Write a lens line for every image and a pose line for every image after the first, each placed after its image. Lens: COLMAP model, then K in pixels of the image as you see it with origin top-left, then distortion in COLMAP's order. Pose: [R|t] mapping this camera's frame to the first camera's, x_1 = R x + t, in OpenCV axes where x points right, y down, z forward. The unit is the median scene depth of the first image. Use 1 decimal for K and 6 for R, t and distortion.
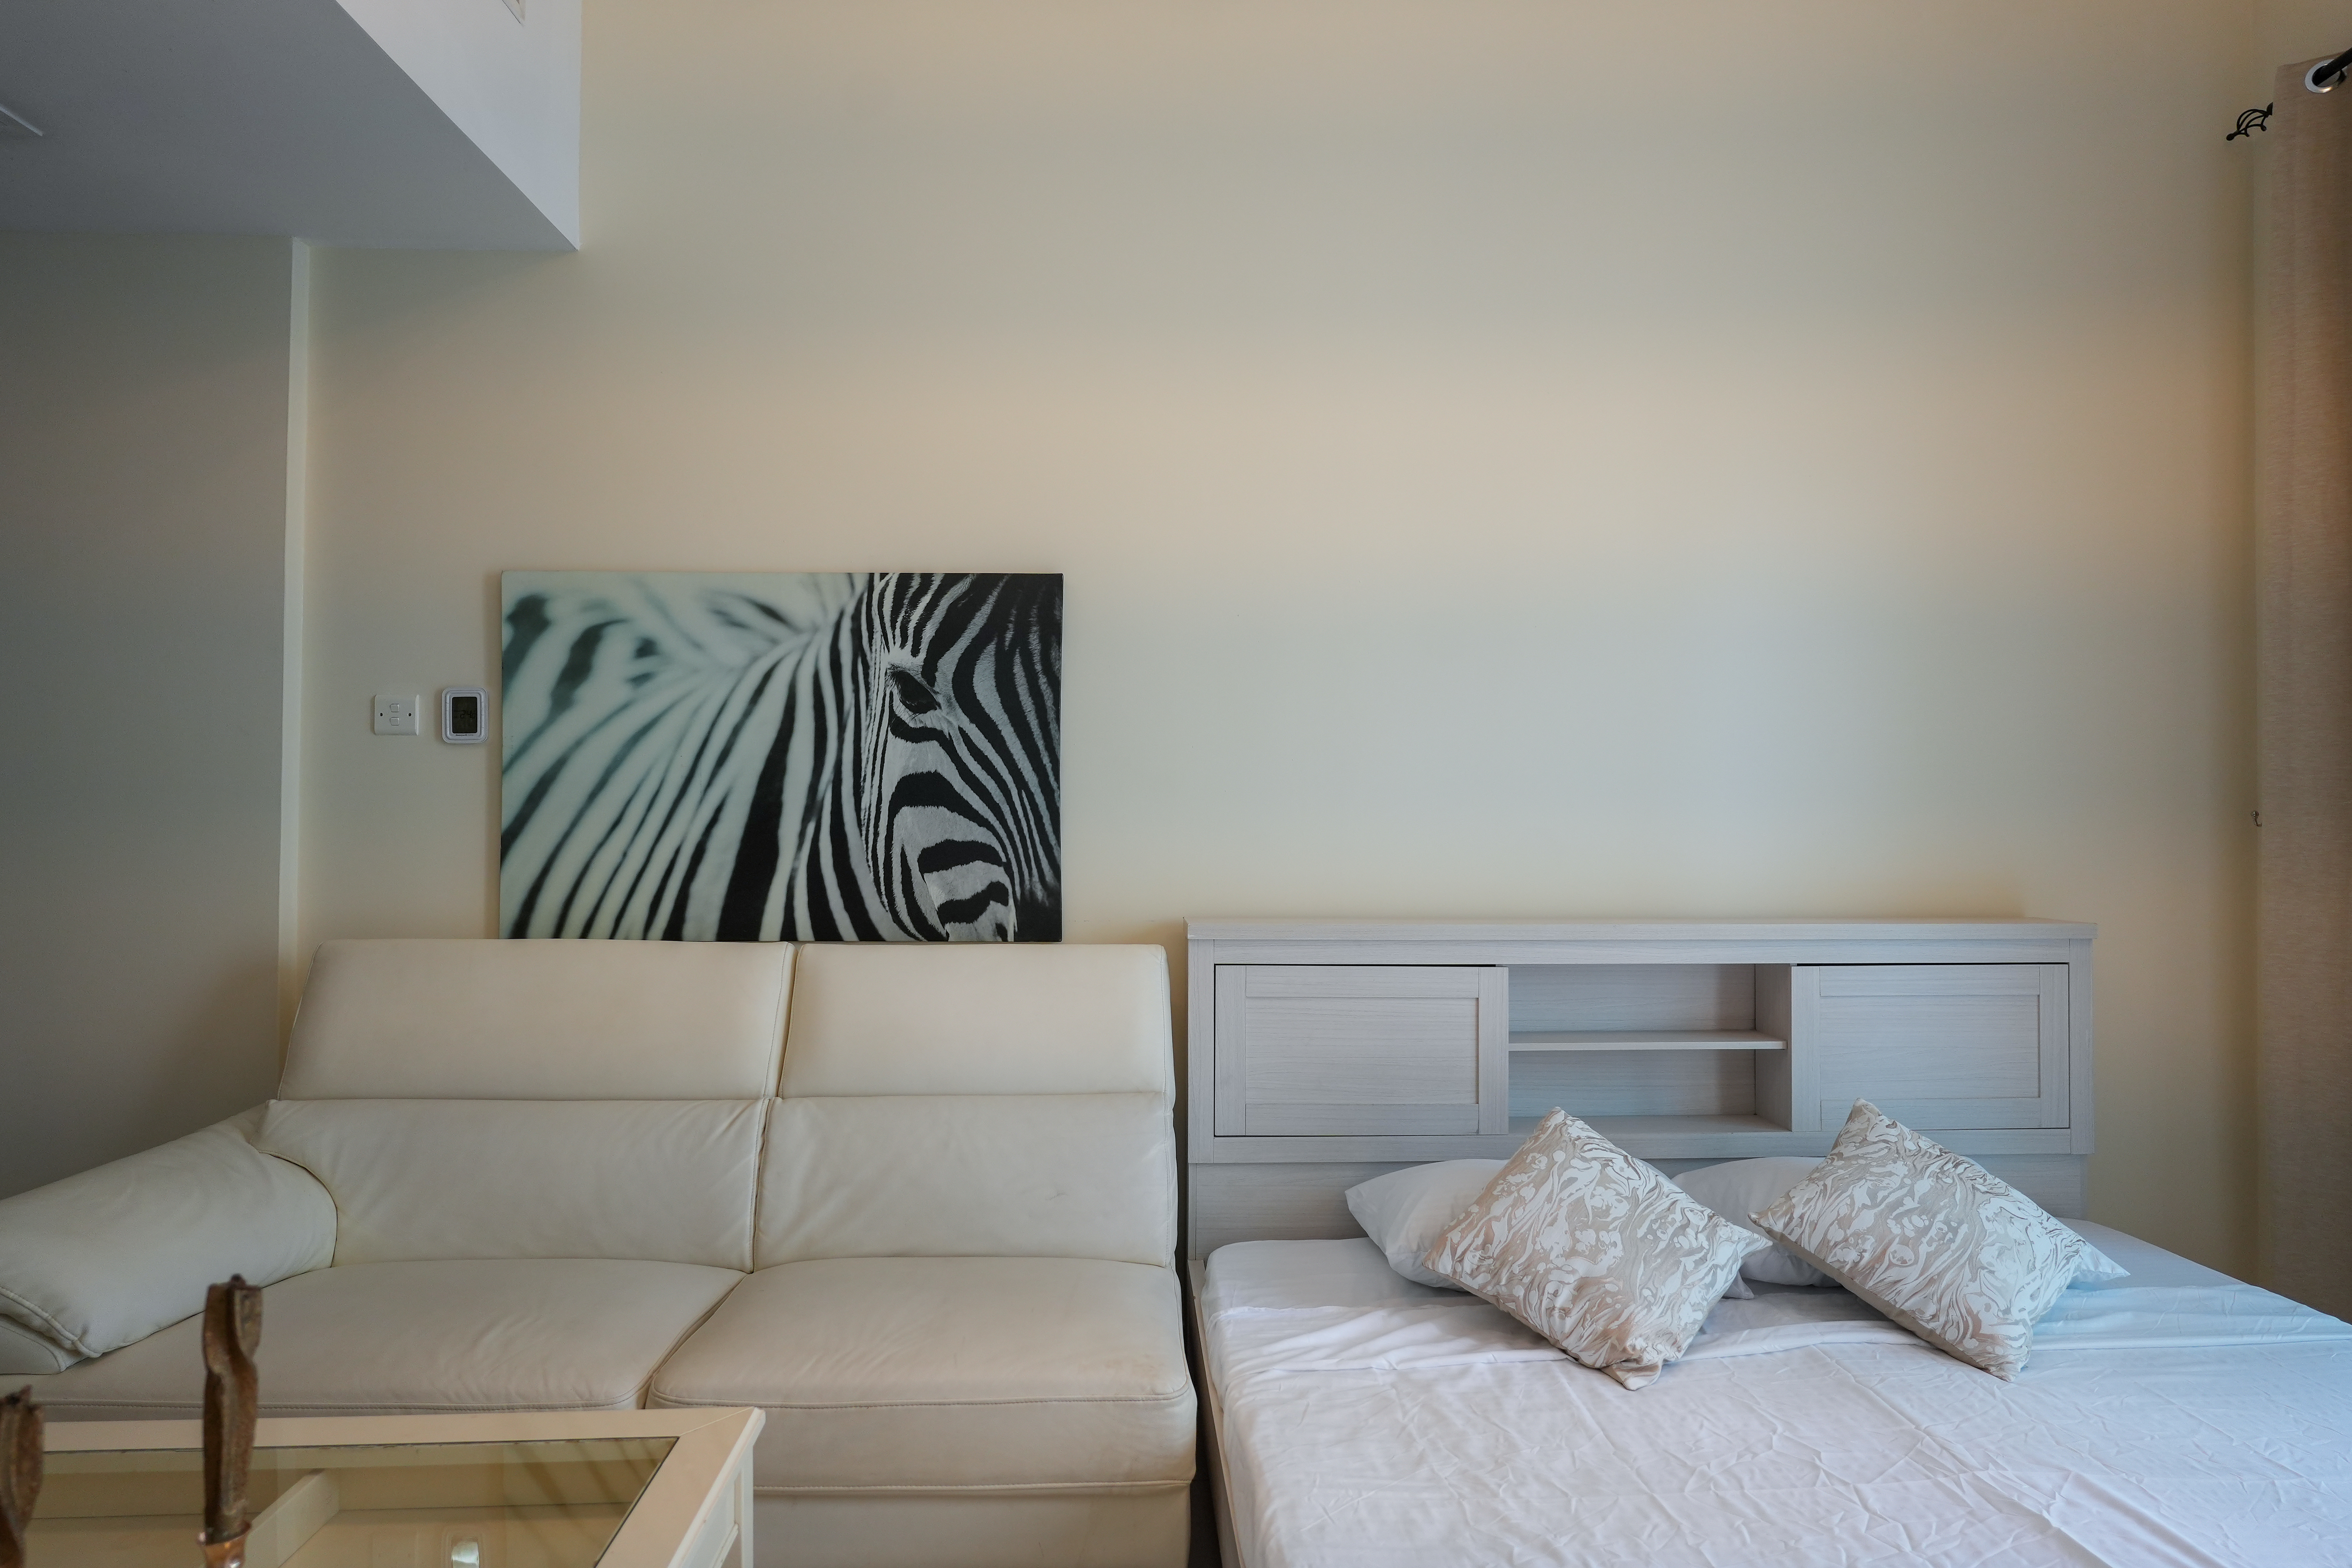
lens RADIAL K [[1357.5, 0, 1200.8], [0, 1357.5, 754.8], [0, 0, 1]] dist [-0.033625, 0.015405]
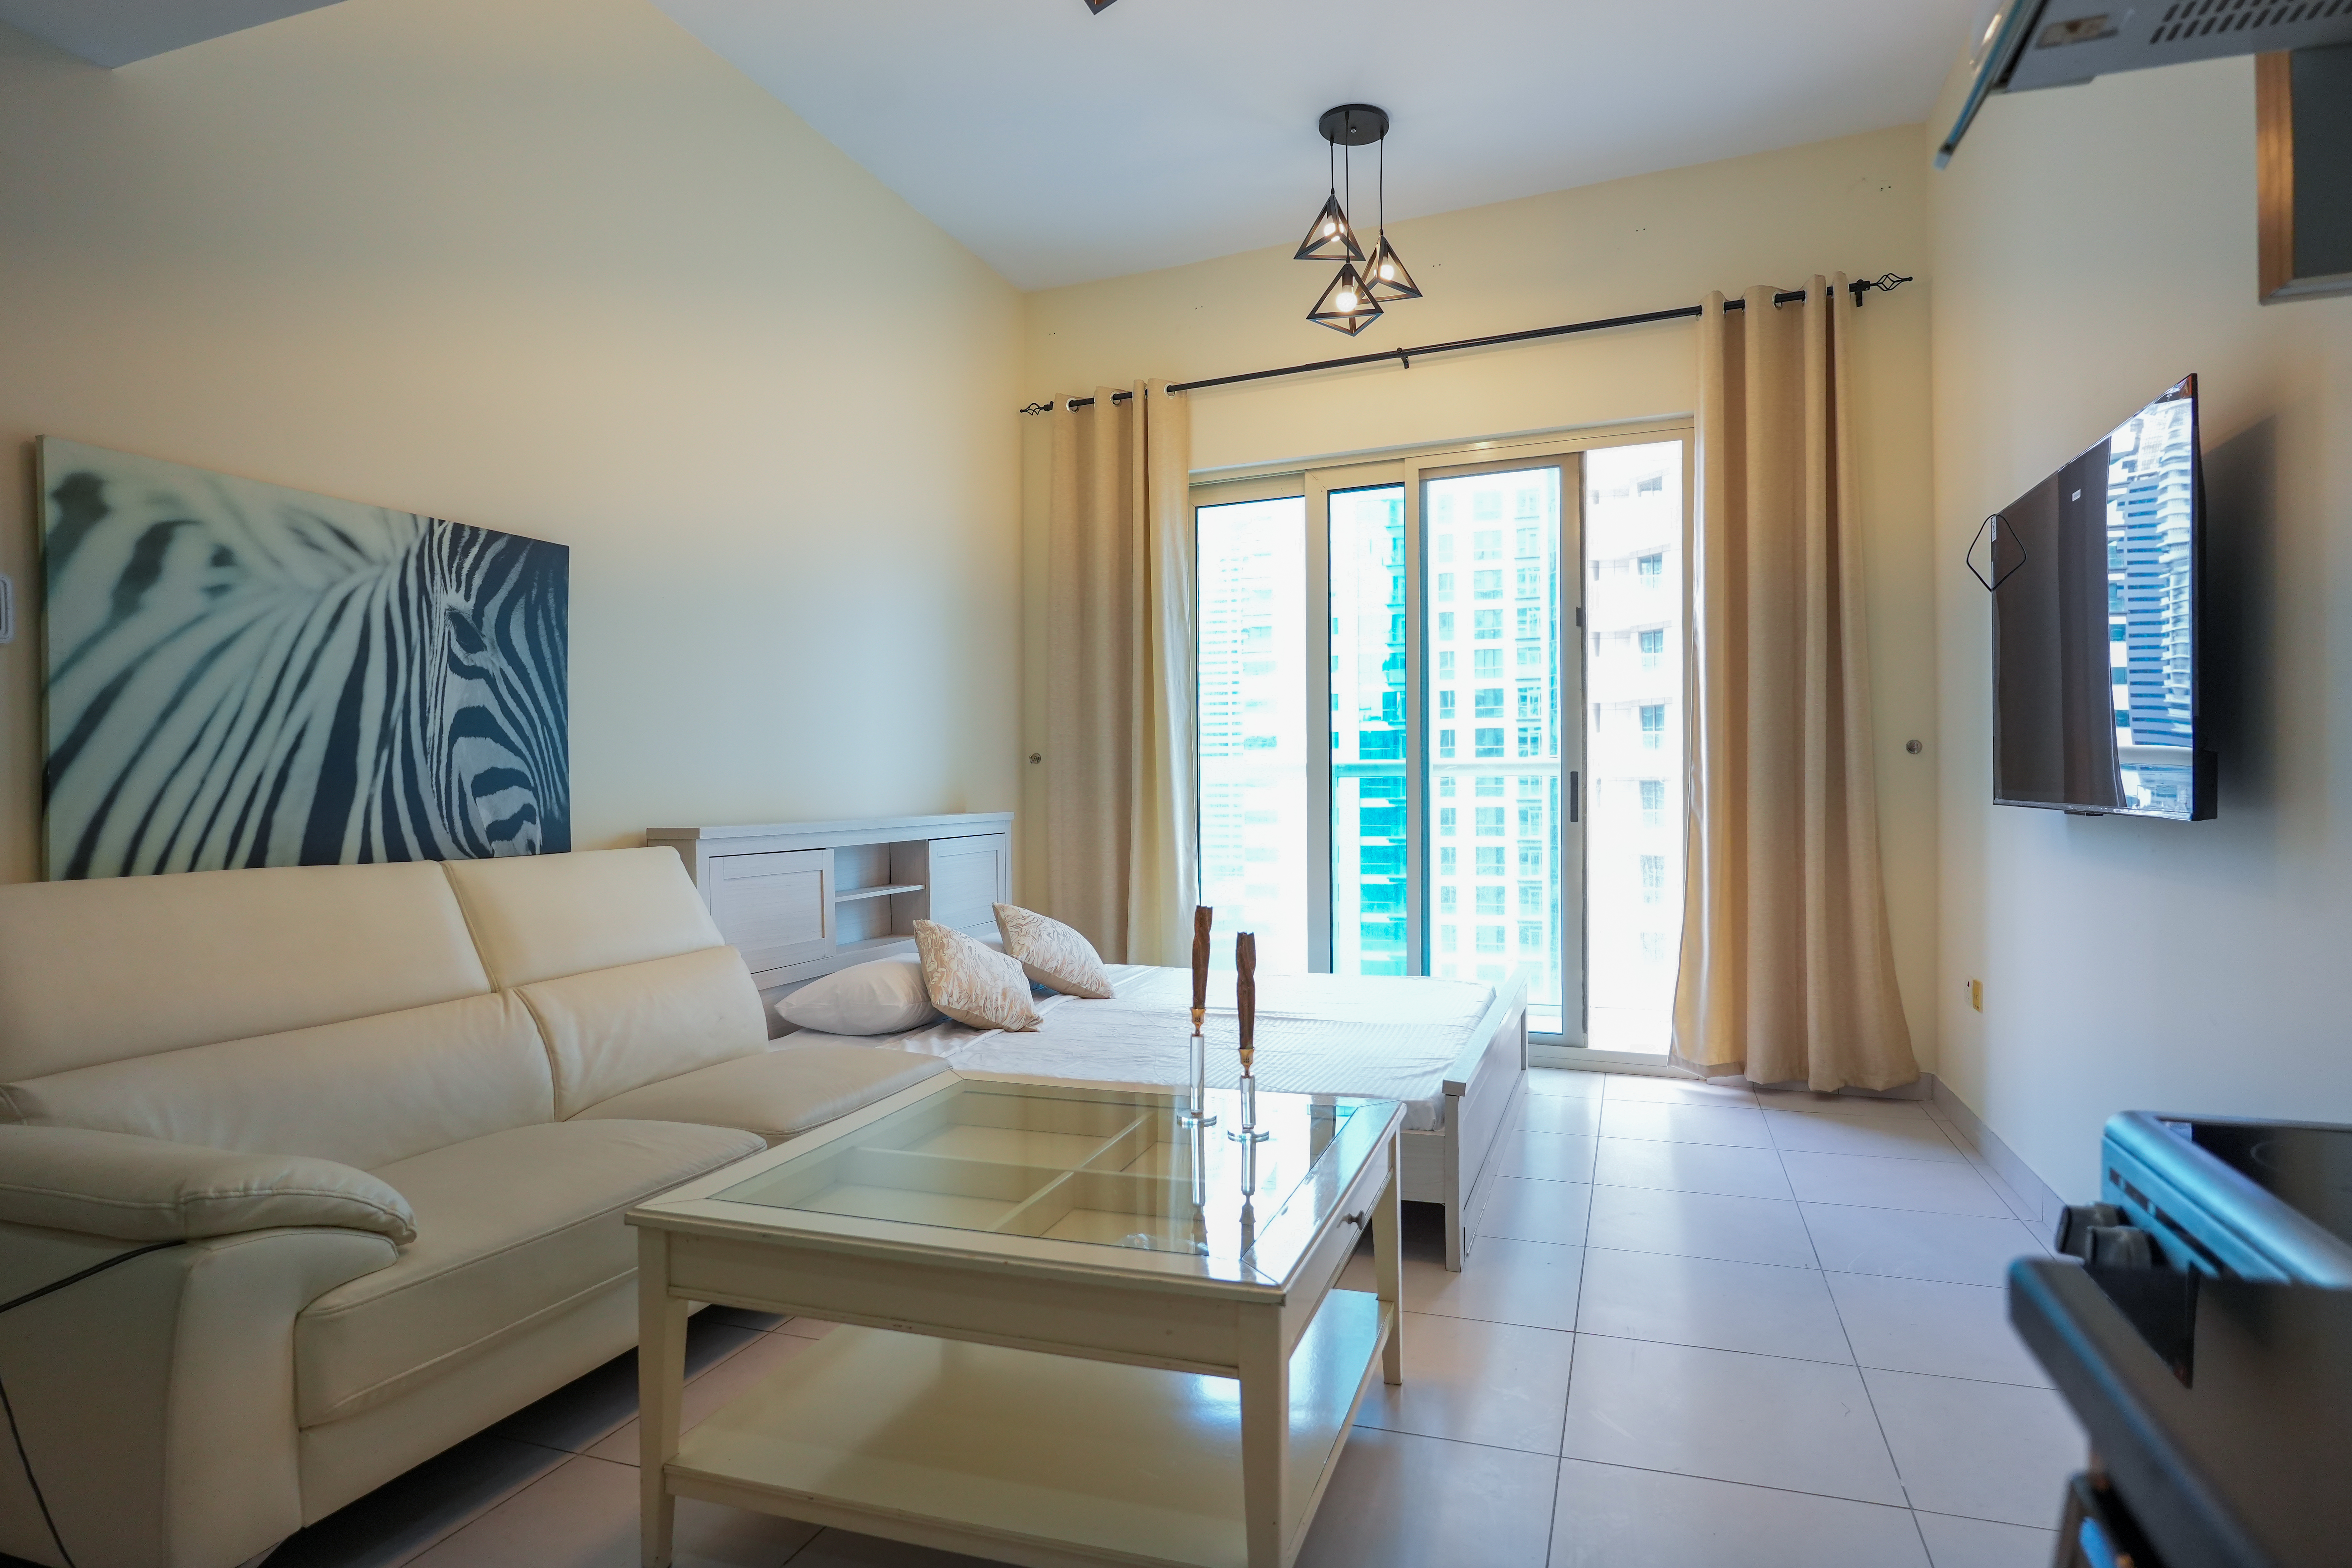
lens RADIAL K [[1357.5, 0, 1190.6], [0, 1357.5, 785.7], [0, 0, 1]] dist [-0.033625, 0.015405]
pose [[0.353591, -0.006610, 0.935377, -1.030498], [-0.022196, 0.999634, 0.015455, 0.047714], [-0.935137, -0.026227, 0.353315, 0.059923]]
